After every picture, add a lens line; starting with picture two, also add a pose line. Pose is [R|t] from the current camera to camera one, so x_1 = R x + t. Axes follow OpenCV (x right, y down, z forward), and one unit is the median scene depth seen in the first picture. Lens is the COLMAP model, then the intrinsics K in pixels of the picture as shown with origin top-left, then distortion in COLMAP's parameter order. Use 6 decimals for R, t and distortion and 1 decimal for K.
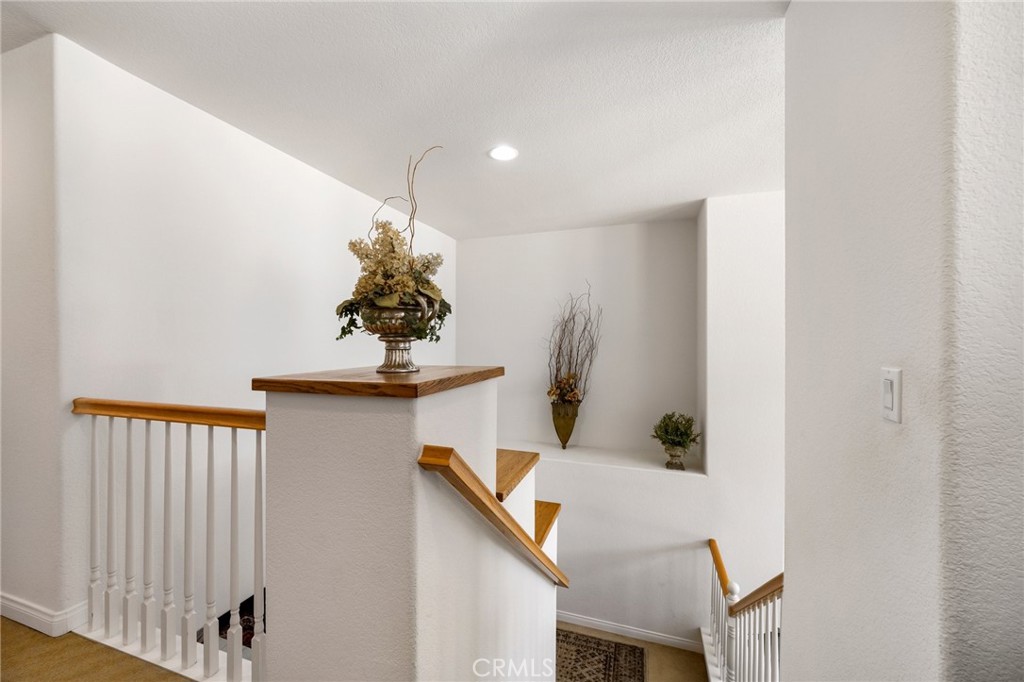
lens RADIAL K [[405.3, 0, 508.3], [0, 405.3, 337.9], [0, 0, 1]] dist [0.000424, -0.000531]
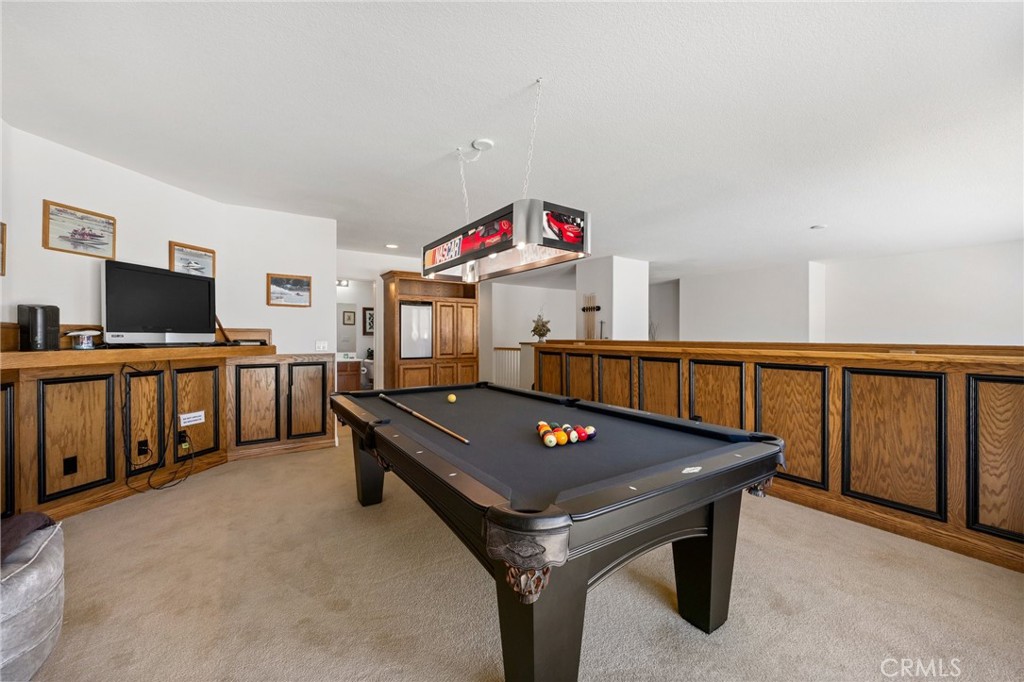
lens RADIAL K [[405.3, 0, 508.3], [0, 405.3, 337.9], [0, 0, 1]] dist [0.000424, -0.000531]
pose [[0.790973, 0.001484, -0.611850, 2.838303], [0.003114, 0.999974, 0.006451, -0.012754], [0.611844, -0.007008, 0.790948, -3.755708]]
